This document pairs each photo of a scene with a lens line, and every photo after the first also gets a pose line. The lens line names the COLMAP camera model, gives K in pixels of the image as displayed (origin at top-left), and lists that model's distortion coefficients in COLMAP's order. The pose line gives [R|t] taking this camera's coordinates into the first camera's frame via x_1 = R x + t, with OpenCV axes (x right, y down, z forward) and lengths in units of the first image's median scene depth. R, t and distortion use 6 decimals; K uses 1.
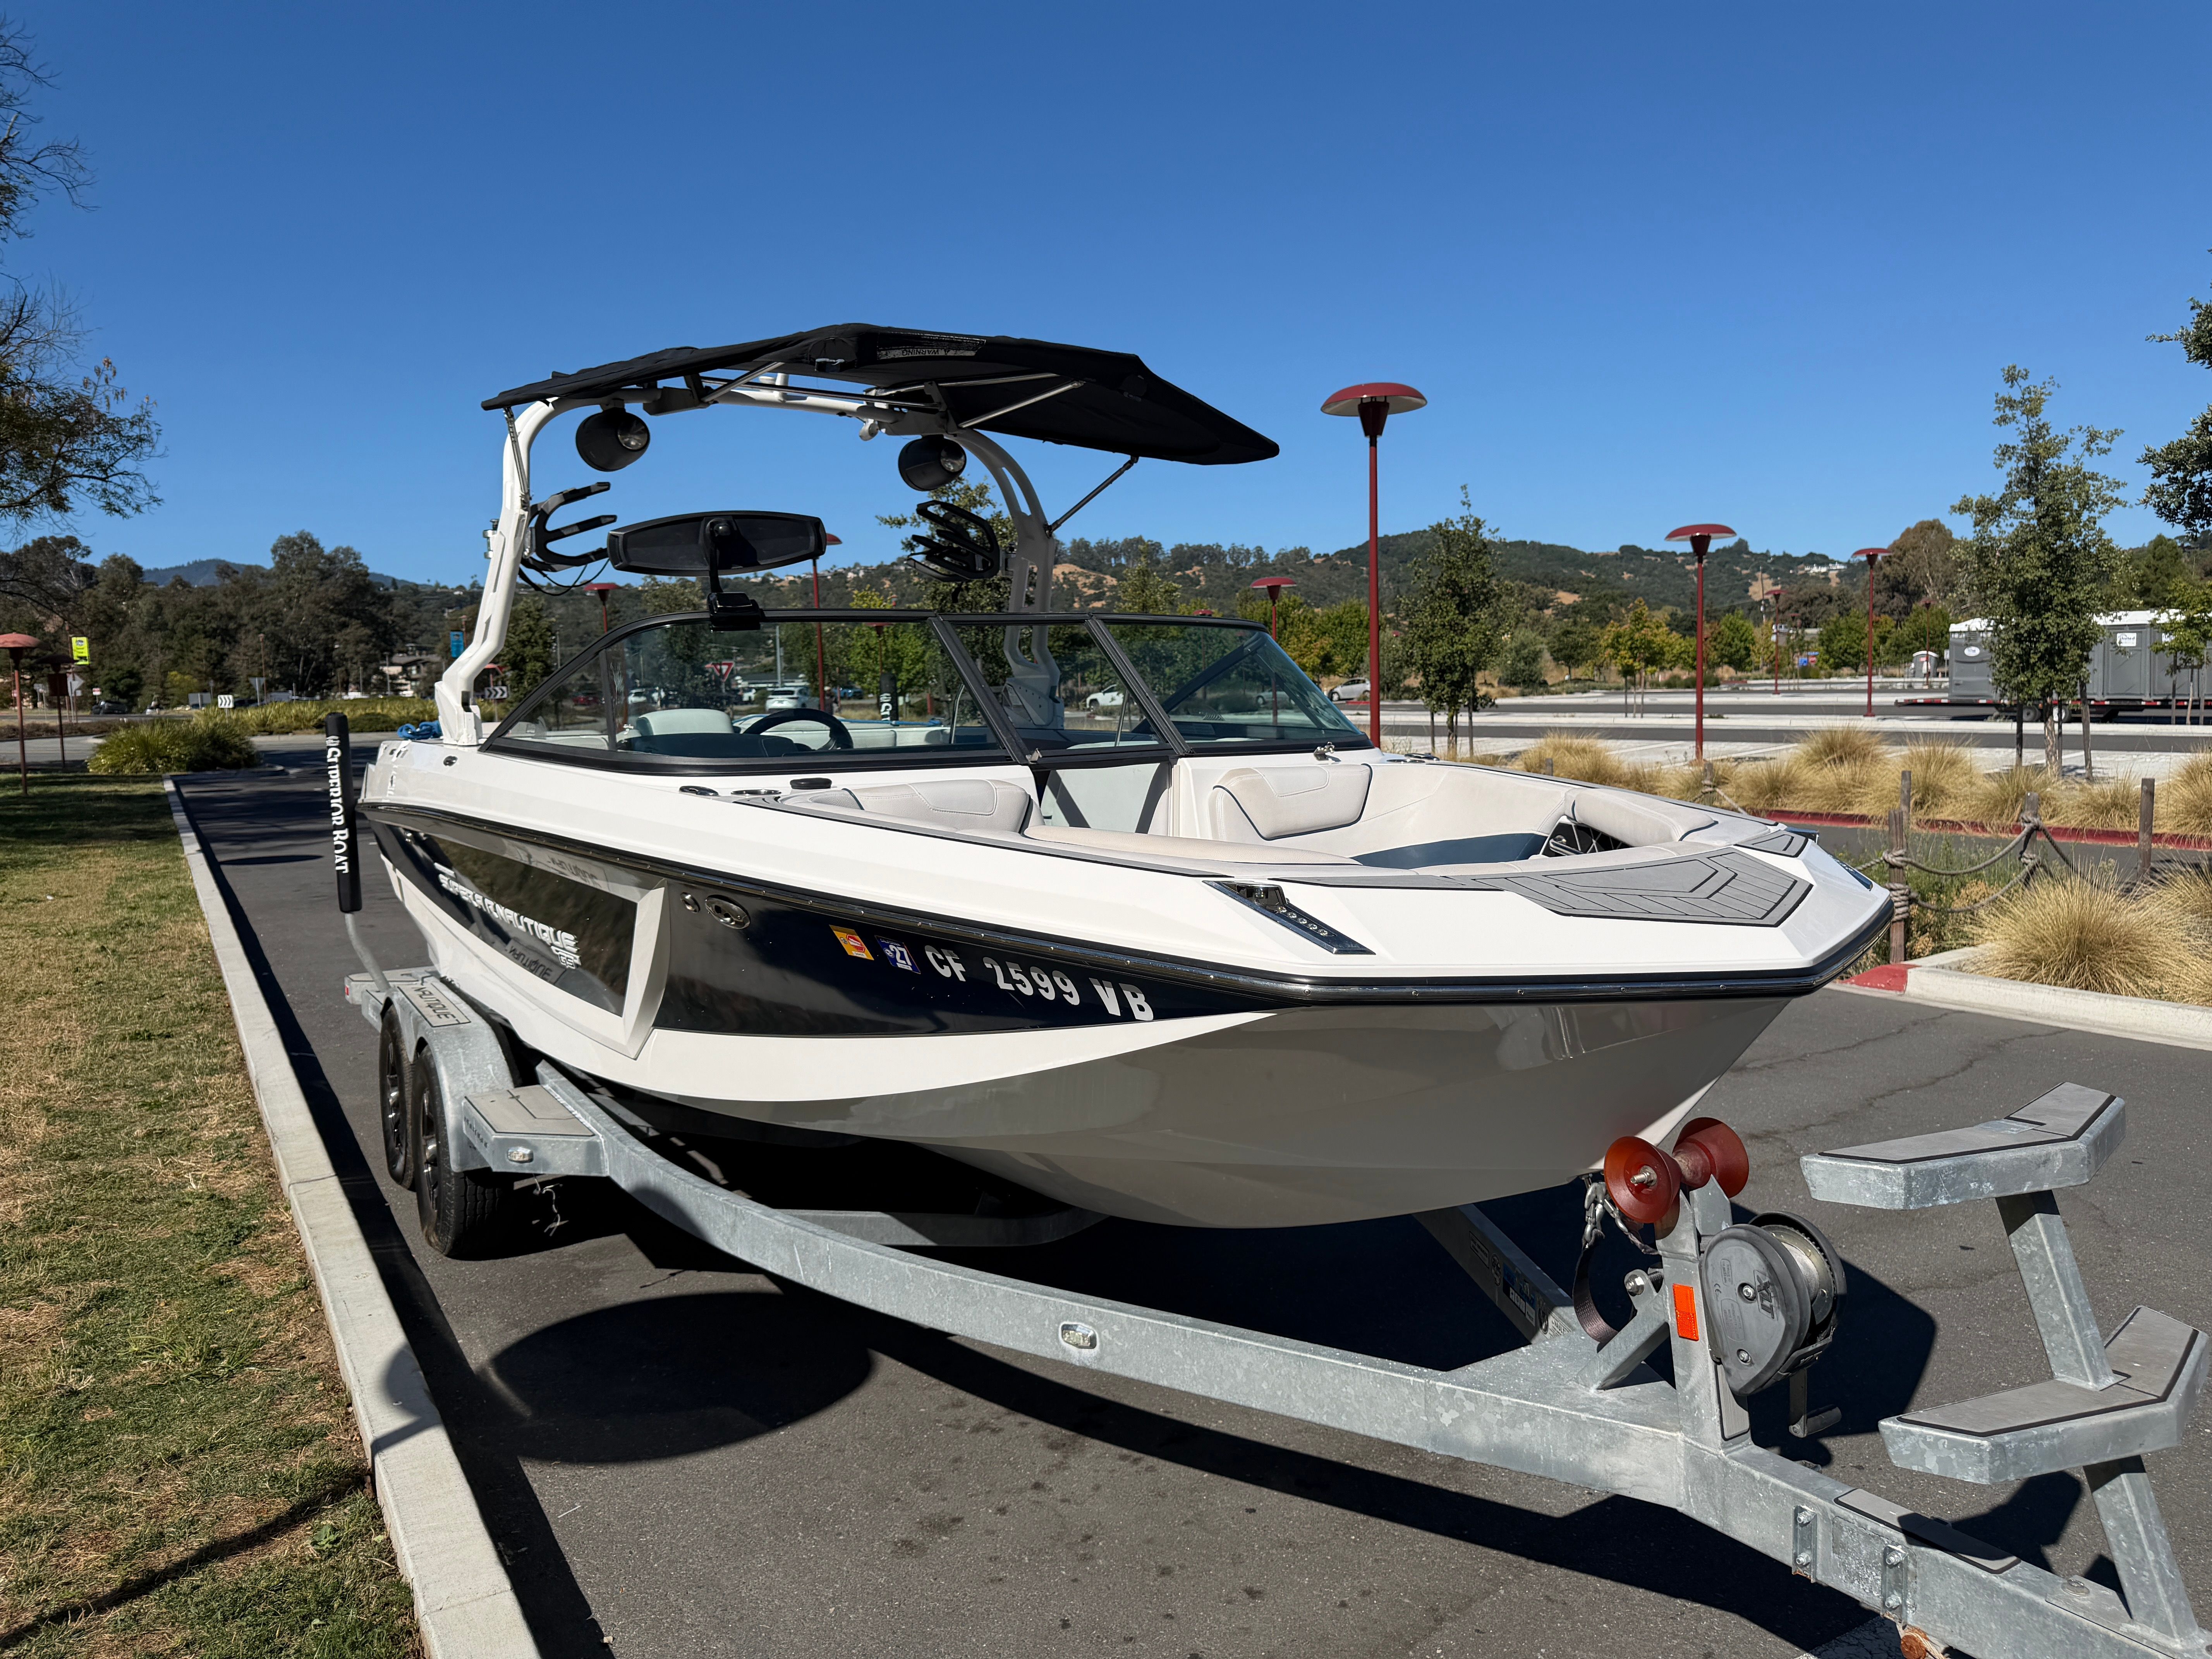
lens RADIAL K [[1647.4, 0, 1142.9], [0, 1647.4, 742.5], [0, 0, 1]] dist [0.038618, -0.005445]
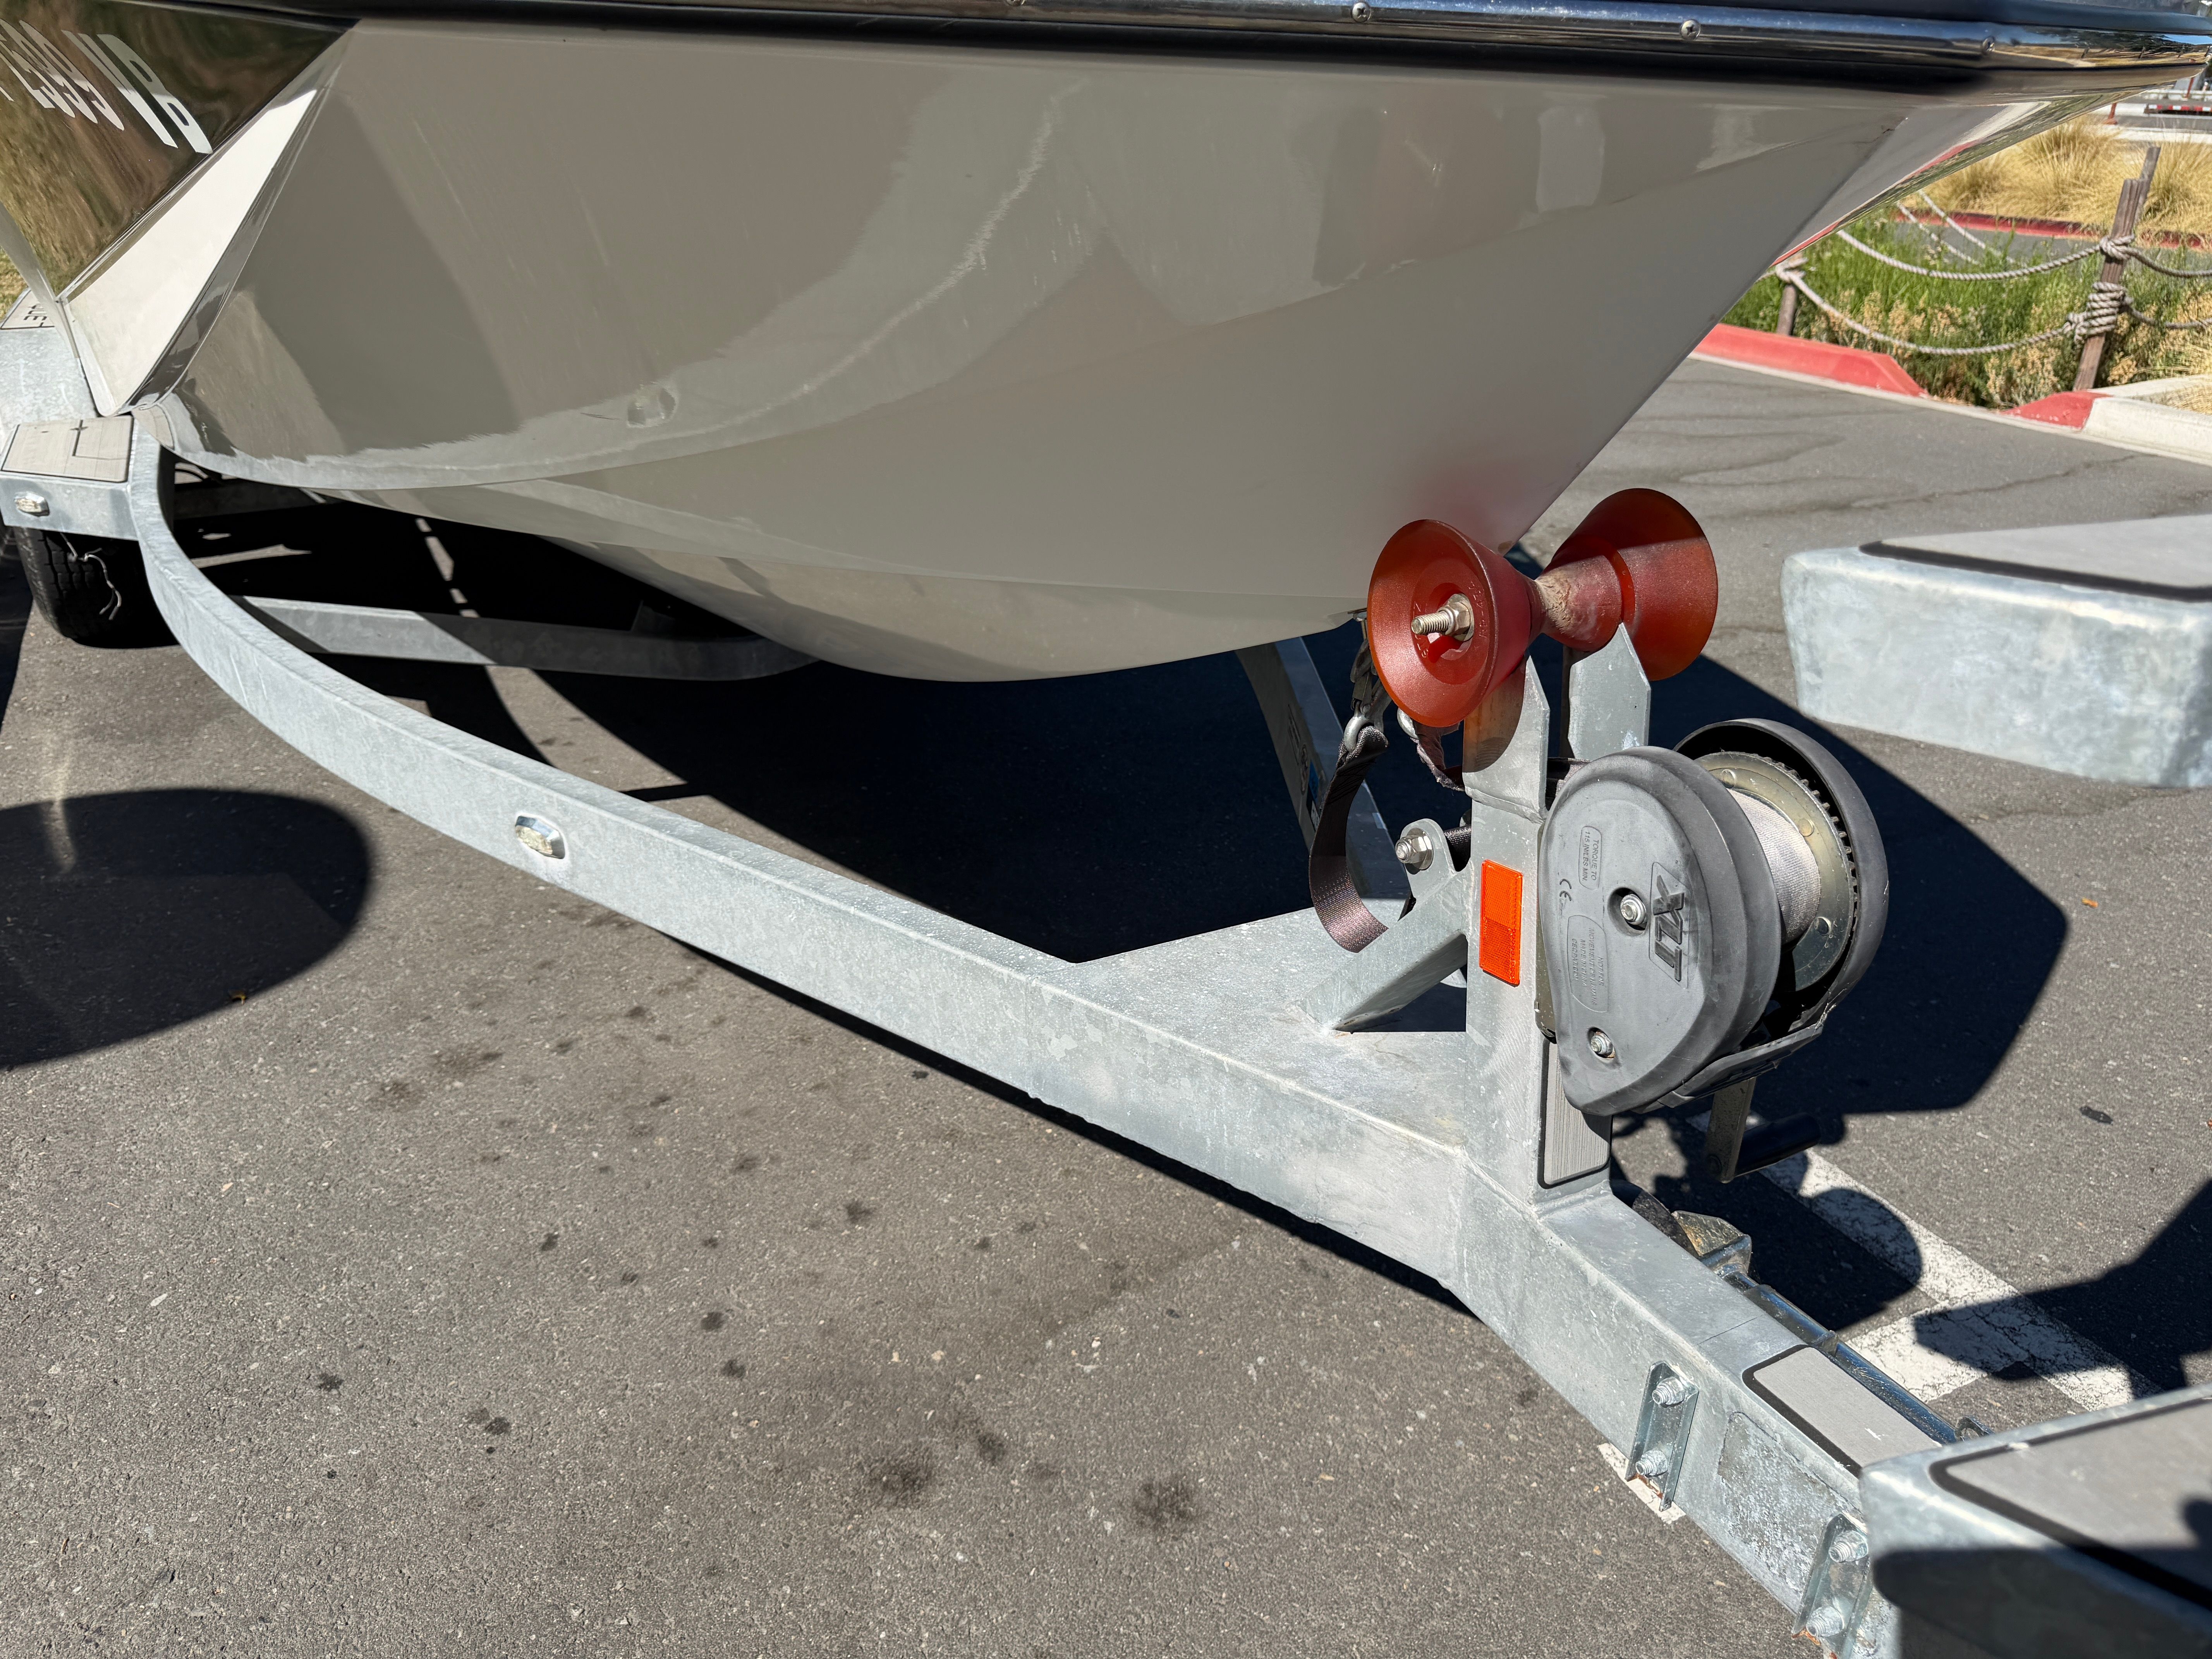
lens RADIAL K [[1611.7, 0, 1108.4], [0, 1611.7, 820.1], [0, 0, 1]] dist [0.046896, -0.028343]
pose [[0.994761, 0.065430, -0.078544, 0.215139], [-0.031098, 0.925606, 0.377209, 0.135229], [0.097382, -0.372790, 0.922792, 0.511544]]
